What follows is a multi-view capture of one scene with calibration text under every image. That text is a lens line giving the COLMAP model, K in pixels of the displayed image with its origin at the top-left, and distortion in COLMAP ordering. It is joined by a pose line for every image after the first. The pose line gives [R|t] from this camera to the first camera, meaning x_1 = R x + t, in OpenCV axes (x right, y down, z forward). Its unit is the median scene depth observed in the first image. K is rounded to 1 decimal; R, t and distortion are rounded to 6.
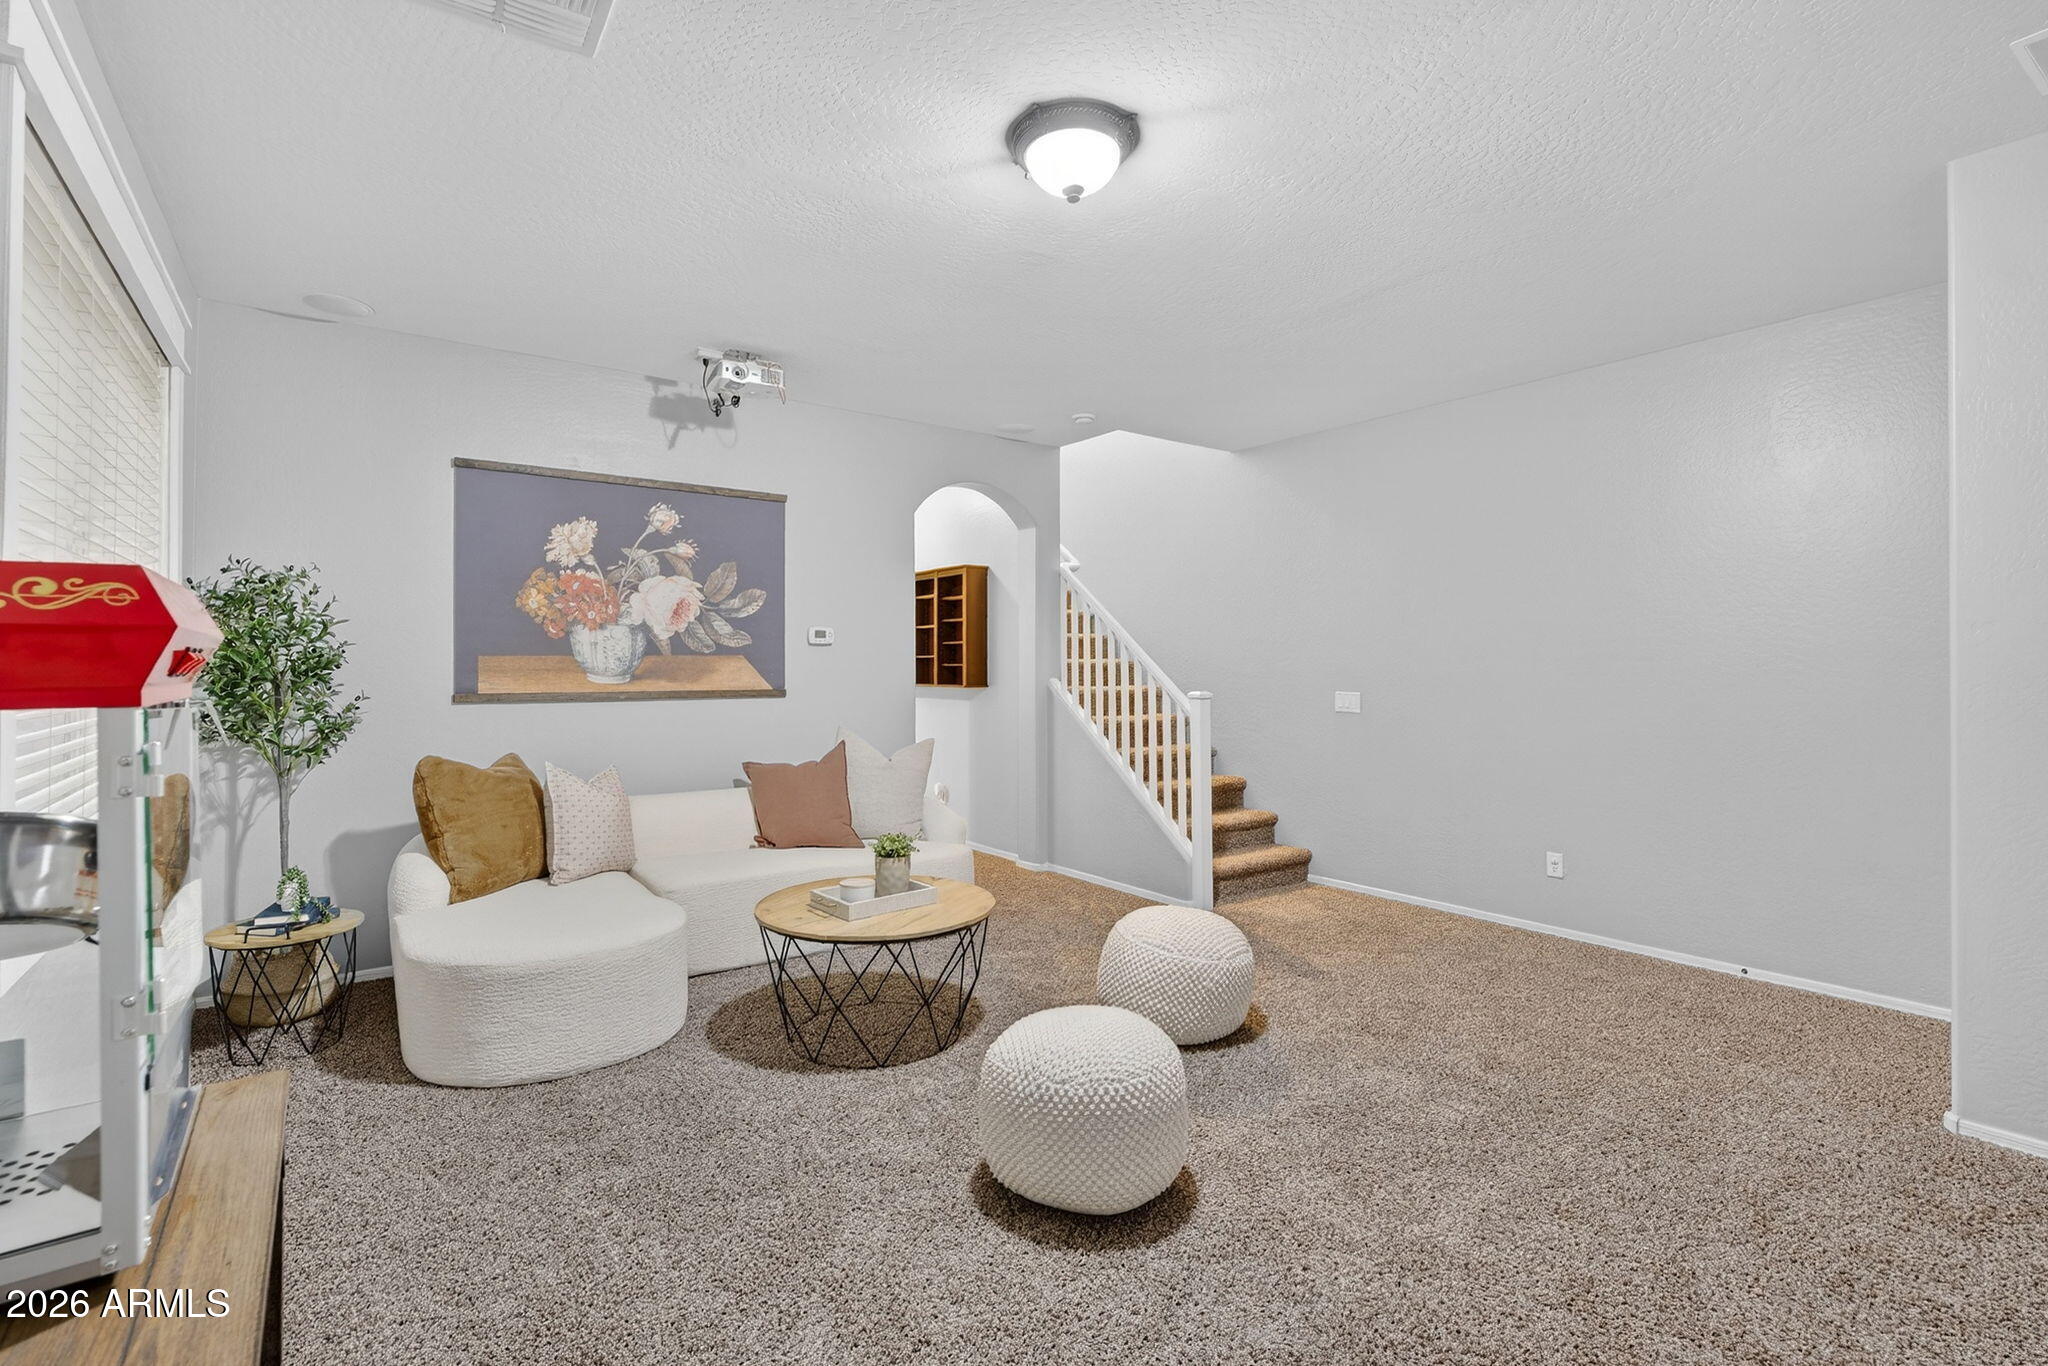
lens RADIAL K [[933.3, 0, 1019.9], [0, 933.3, 670.2], [0, 0, 1]] dist [-0.007324, 0.003141]
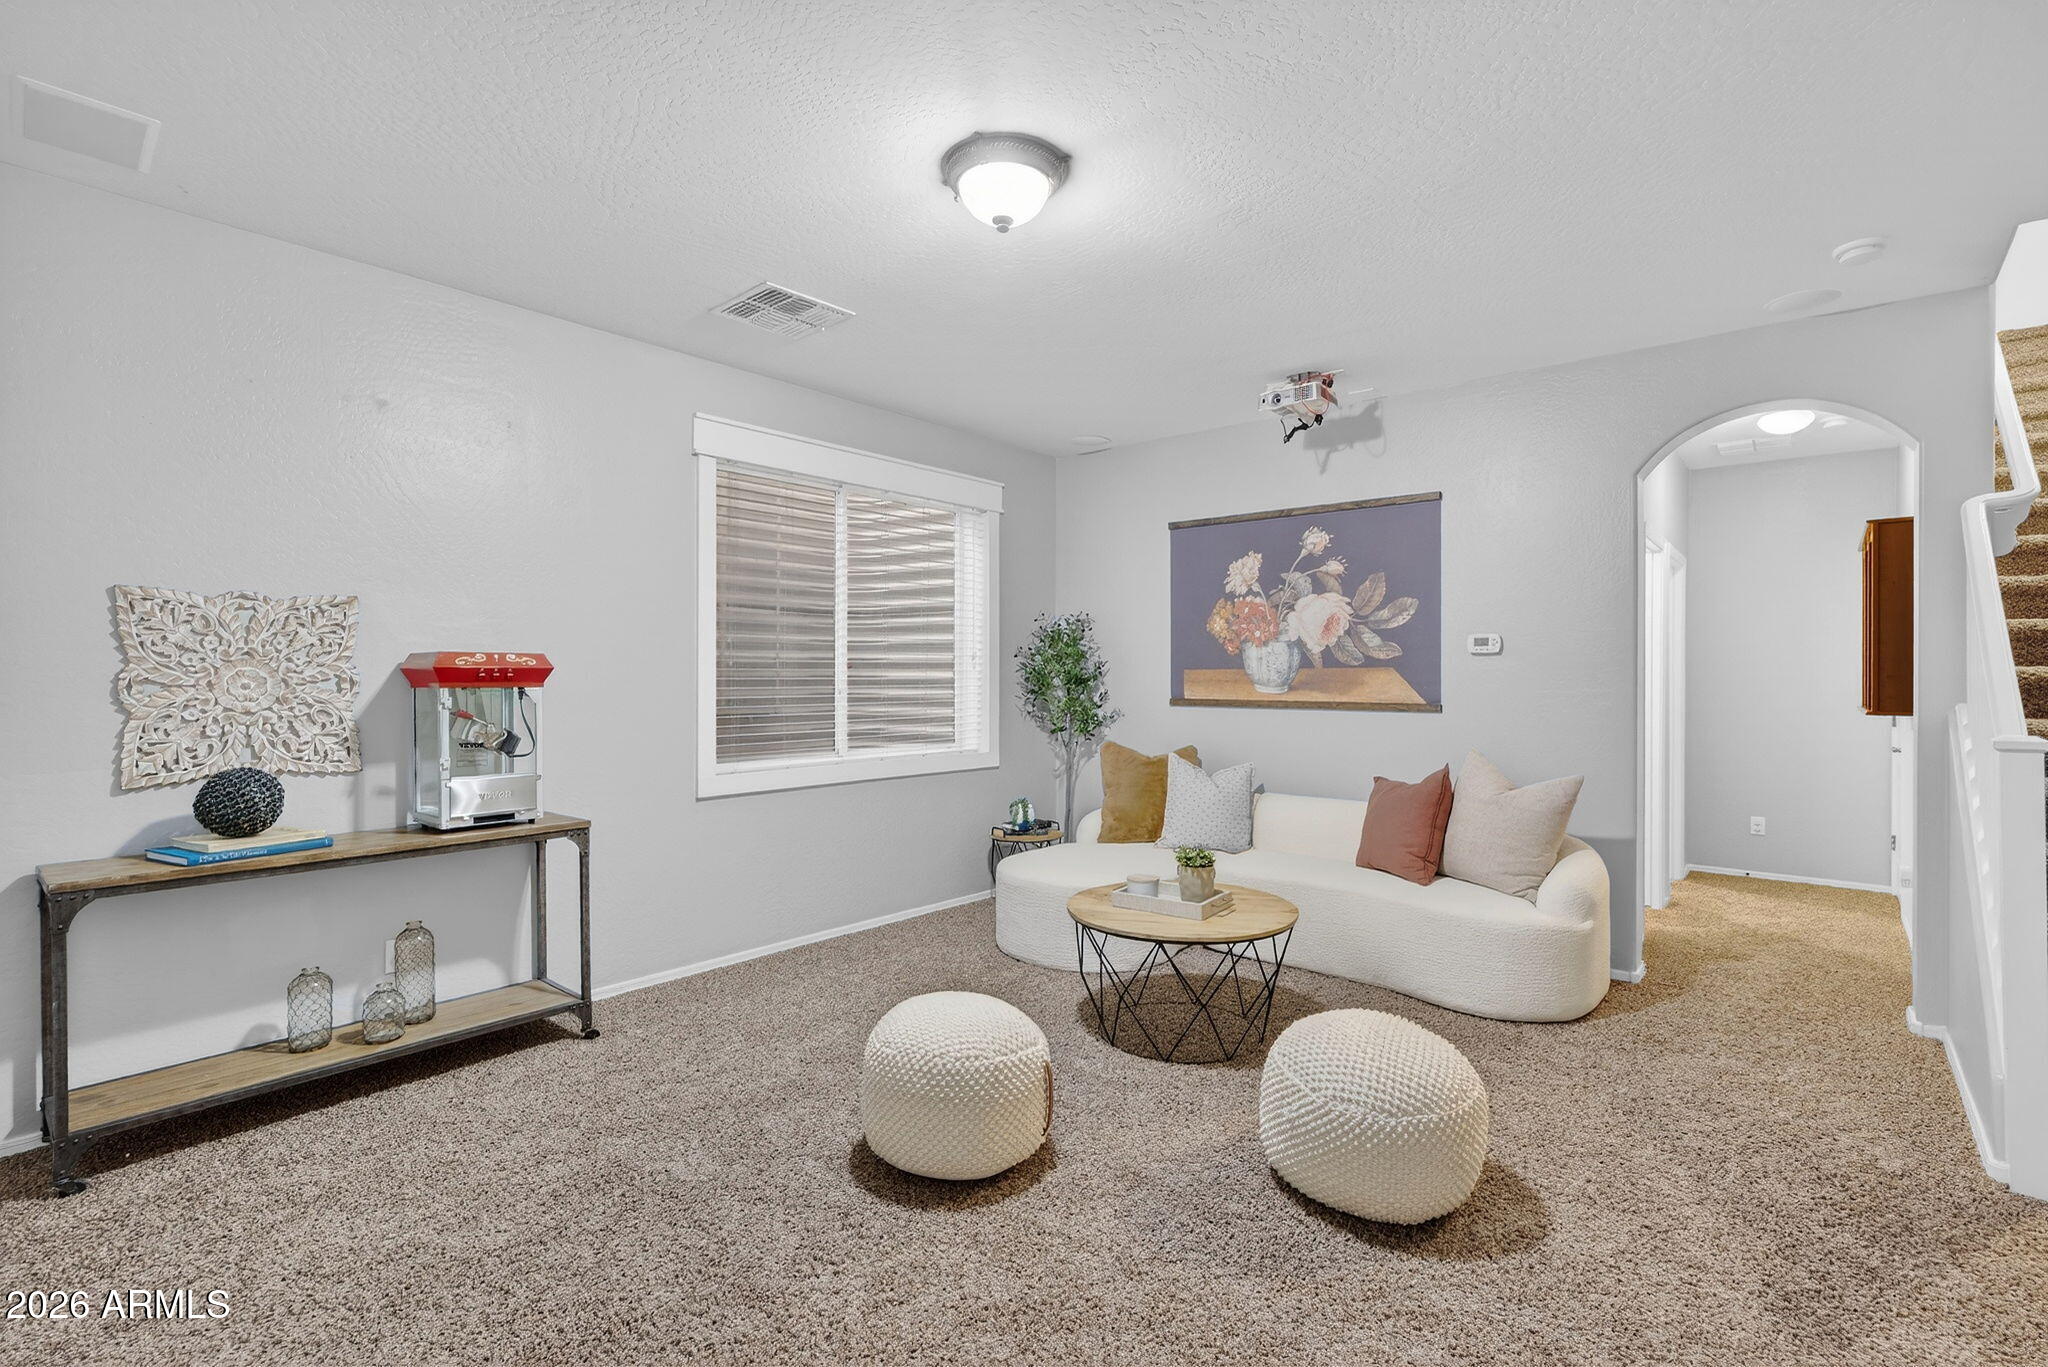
lens RADIAL K [[933.3, 0, 1022.0], [0, 933.3, 680.5], [0, 0, 1]] dist [-0.007324, 0.003141]
pose [[0.238896, 0.005340, -0.971030, 0.587125], [-0.007678, 0.999964, 0.003610, -0.002998], [0.971015, 0.006593, 0.238929, 0.421369]]
